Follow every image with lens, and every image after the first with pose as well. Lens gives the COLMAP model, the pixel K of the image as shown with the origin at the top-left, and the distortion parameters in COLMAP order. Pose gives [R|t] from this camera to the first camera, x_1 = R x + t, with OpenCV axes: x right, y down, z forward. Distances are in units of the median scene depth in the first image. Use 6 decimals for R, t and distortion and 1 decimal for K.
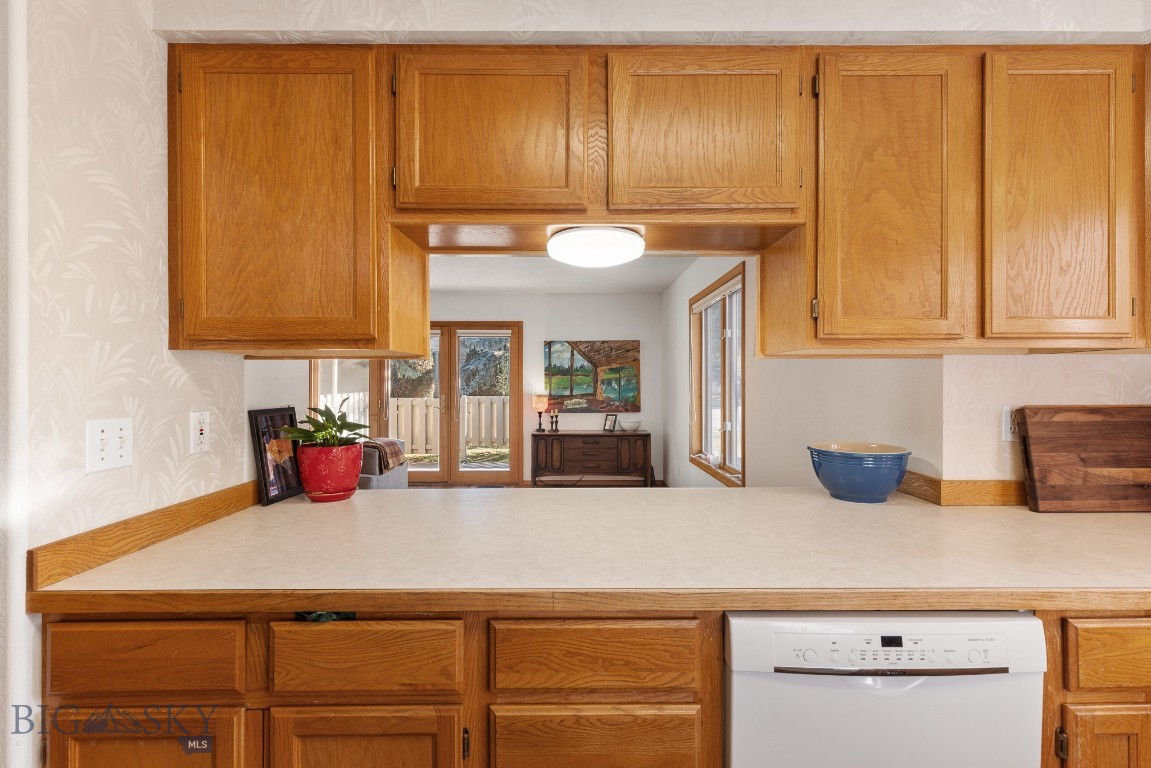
lens RADIAL K [[517.6, 0, 574.7], [0, 517.6, 380.9], [0, 0, 1]] dist [0.009603, -0.002044]
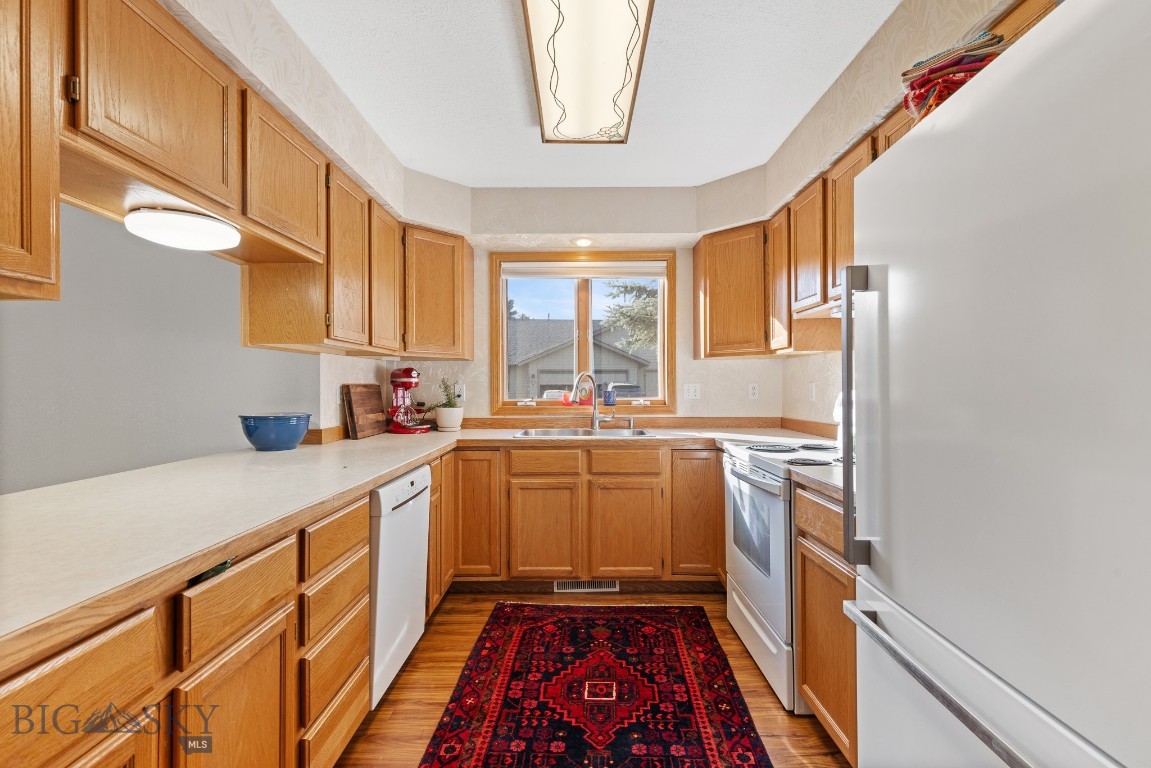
lens RADIAL K [[517.6, 0, 576.7], [0, 517.6, 381.7], [0, 0, 1]] dist [0.009603, -0.002044]
pose [[0.011101, 0.008015, 0.999906, -0.959835], [0.001652, 0.999966, -0.008034, 0.057188], [-0.999937, 0.001741, 0.011088, 0.175834]]
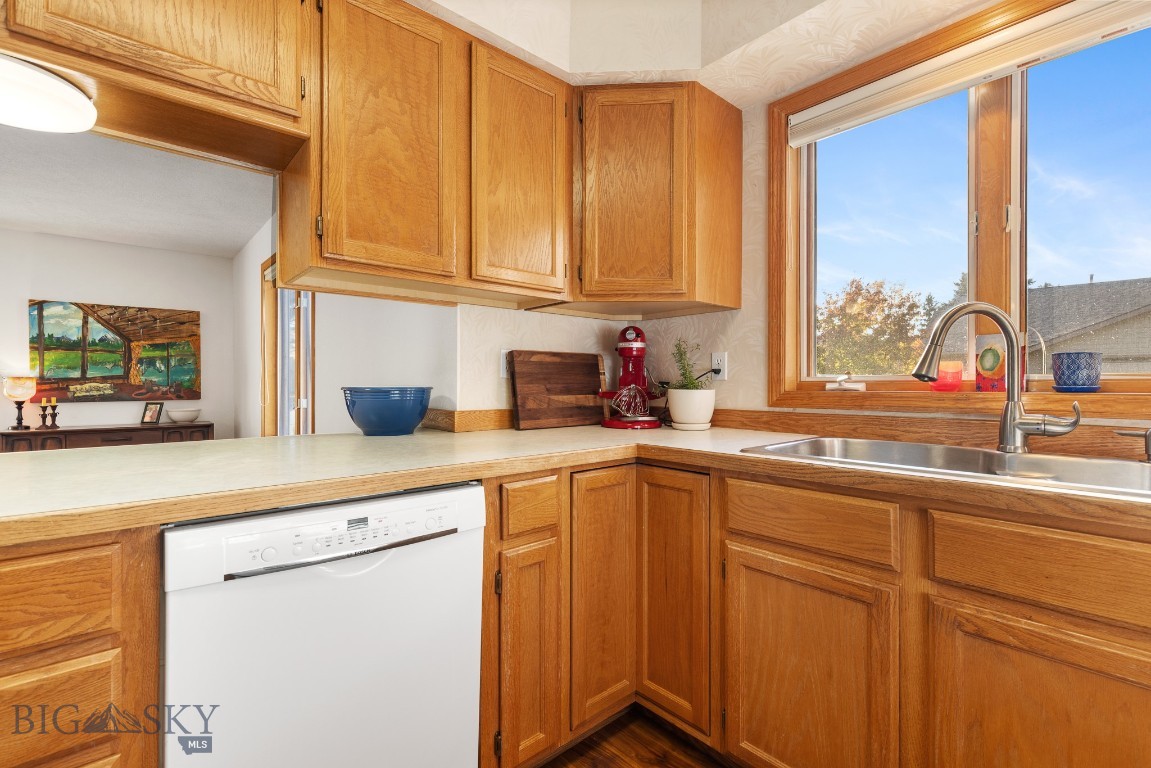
lens RADIAL K [[517.6, 0, 577.8], [0, 517.6, 383.4], [0, 0, 1]] dist [0.009603, -0.002044]
pose [[0.755429, 0.001312, 0.655230, 0.157040], [-0.003024, 0.999994, 0.001484, 0.130570], [-0.655224, -0.003103, 0.755428, -0.055953]]
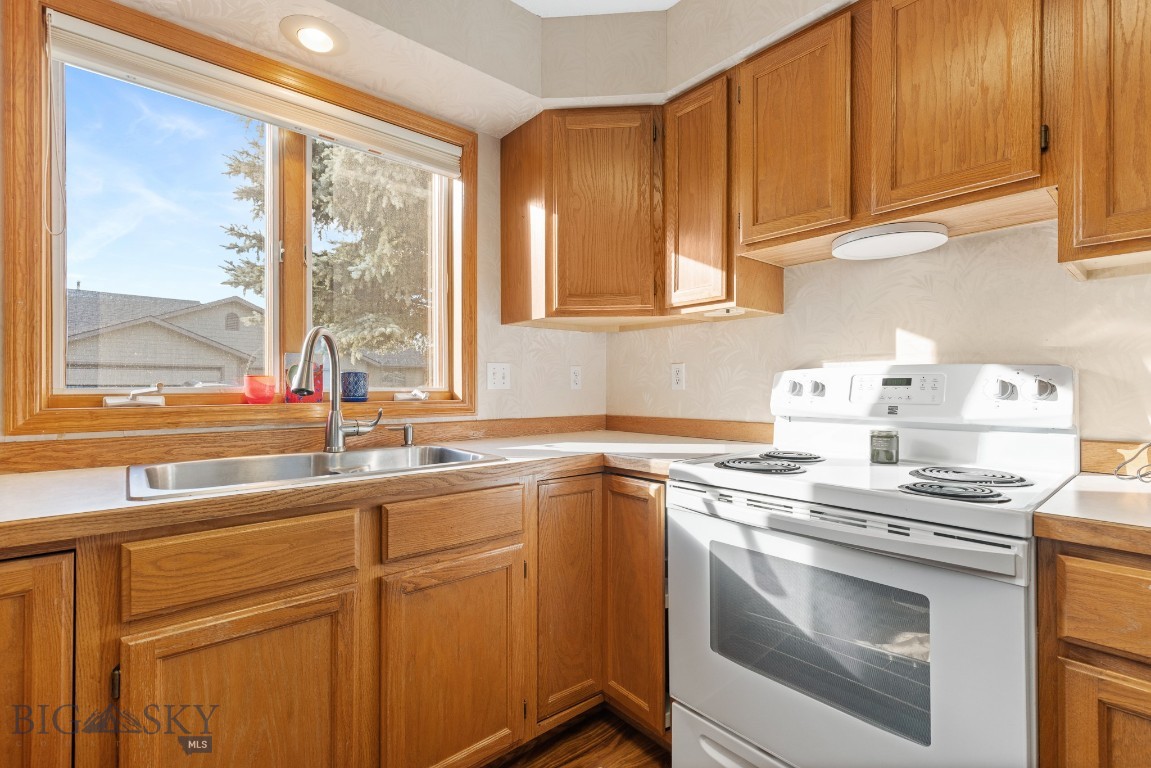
lens RADIAL K [[517.6, 0, 573.7], [0, 517.6, 385.3], [0, 0, 1]] dist [0.009603, -0.002044]
pose [[-0.646819, 0.005268, 0.762625, 0.143616], [-0.000487, 0.999973, -0.007320, 0.115986], [-0.762644, -0.005106, -0.646799, 0.431424]]
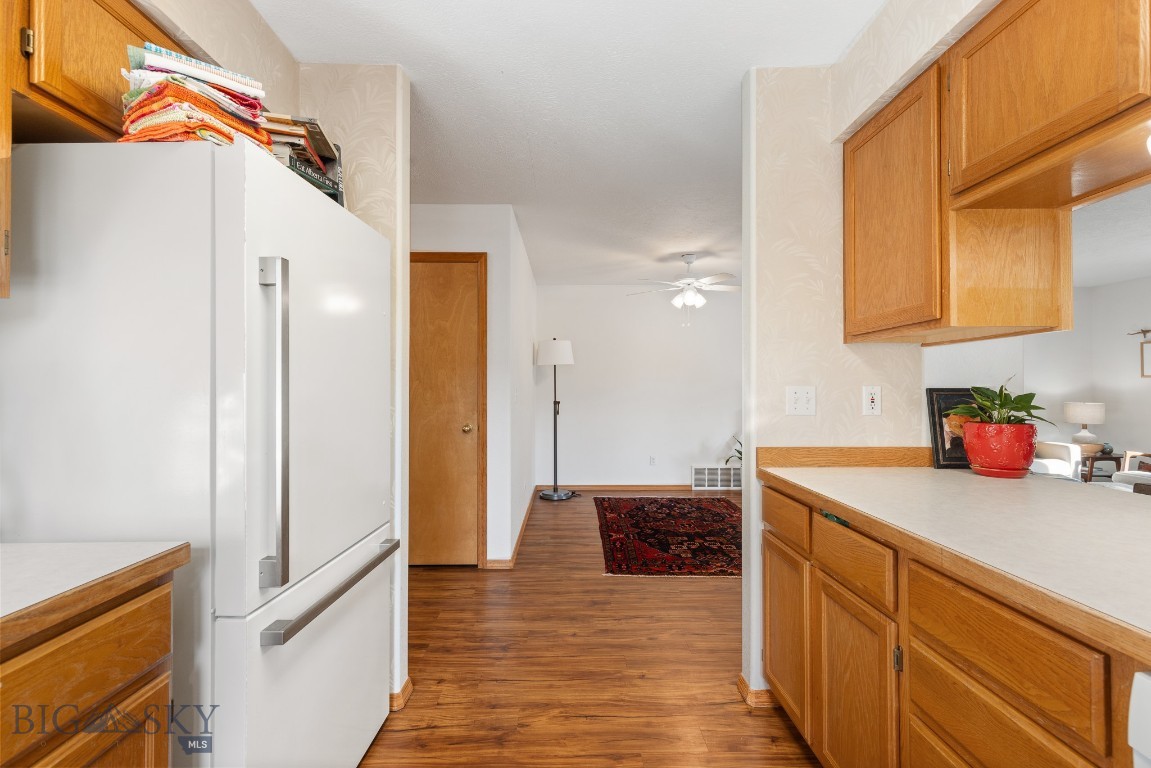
lens RADIAL K [[517.6, 0, 577.4], [0, 517.6, 383.9], [0, 0, 1]] dist [0.009603, -0.002044]
pose [[0.013329, -0.007518, -0.999883, 0.608718], [0.002610, 0.999969, -0.007484, 0.055527], [0.999908, -0.002510, 0.013348, 0.168331]]
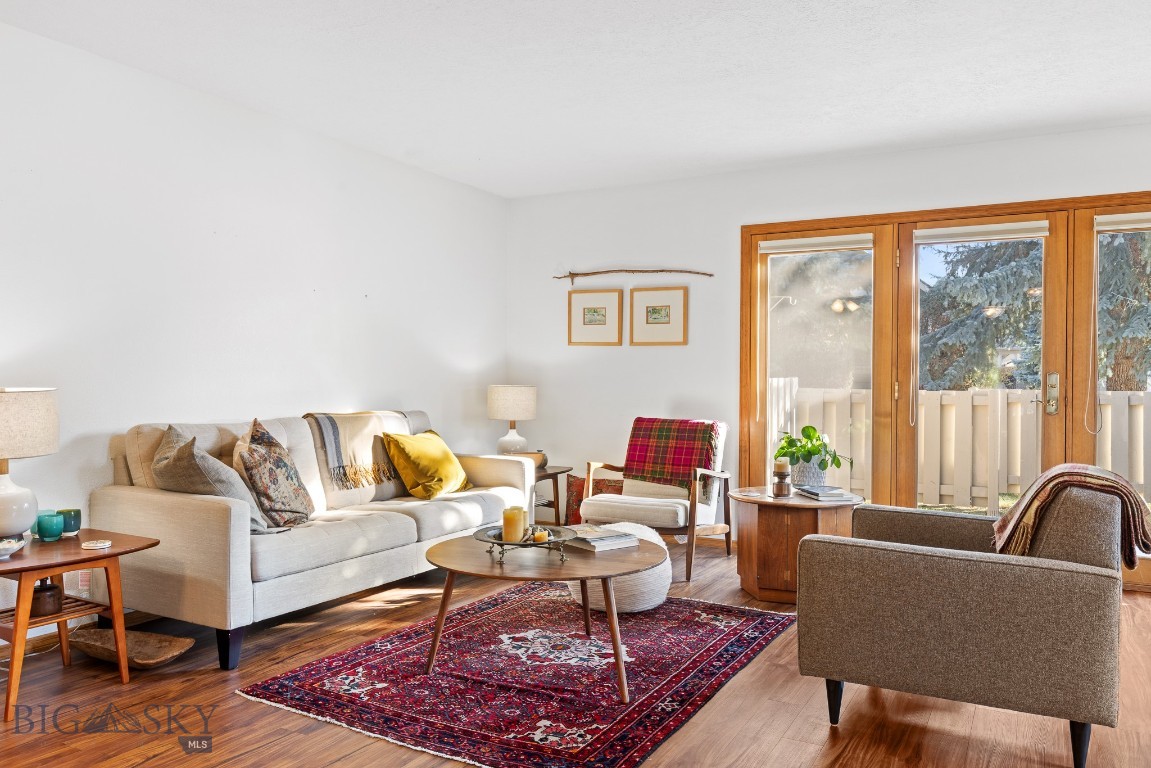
lens RADIAL K [[840.6, 0, 579.5], [0, 840.6, 383.8], [0, 0, 1]] dist [0.001947, -0.002851]
pose [[0.875092, 0.007927, -0.483891, -1.065109], [-0.004639, 0.999957, 0.007991, 0.135242], [0.483934, -0.004748, 0.875092, 0.830622]]
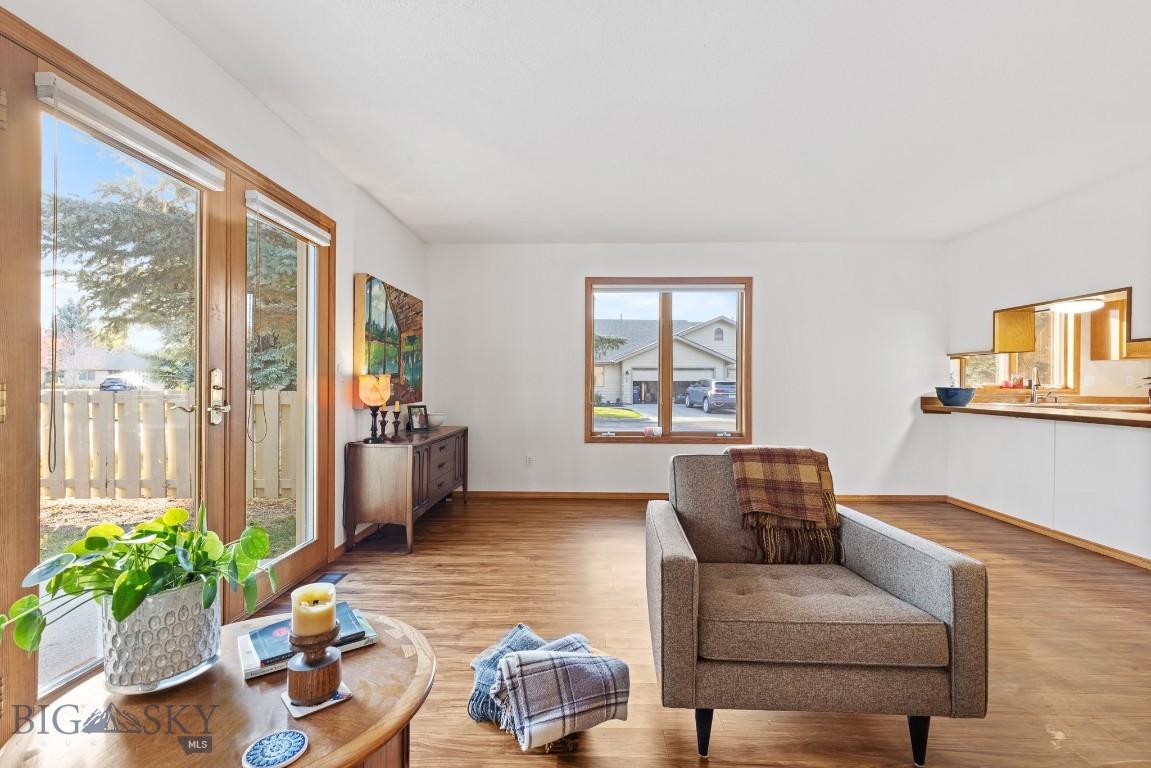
lens RADIAL K [[517.6, 0, 574.1], [0, 517.6, 384.7], [0, 0, 1]] dist [0.009603, -0.002044]
pose [[0.032014, -0.001634, 0.999486, -2.372821], [-0.008865, 0.999959, 0.001918, 0.138653], [-0.999448, -0.008921, 0.031999, 3.110429]]
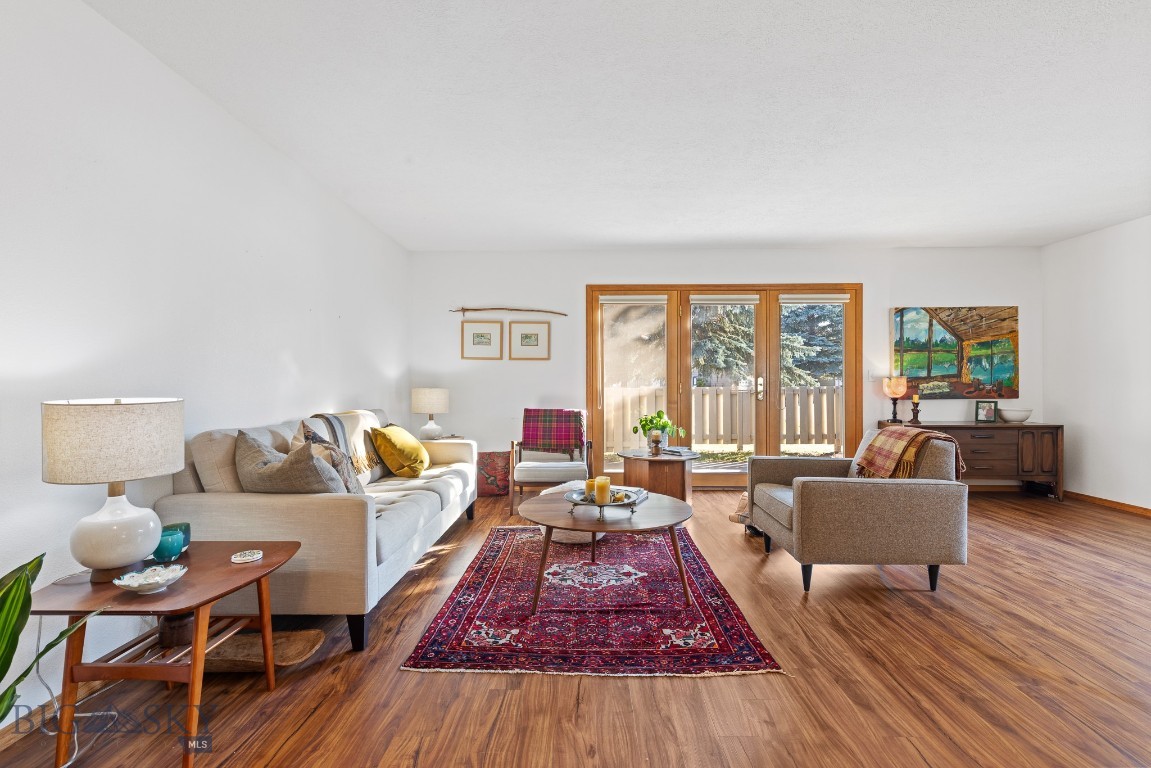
lens RADIAL K [[517.6, 0, 577.9], [0, 517.6, 383.4], [0, 0, 1]] dist [0.009603, -0.002044]
pose [[0.999877, -0.002160, -0.015563, -2.136028], [0.002238, 0.999985, 0.004980, 0.132030], [0.015552, -0.005014, 0.999866, 0.825660]]
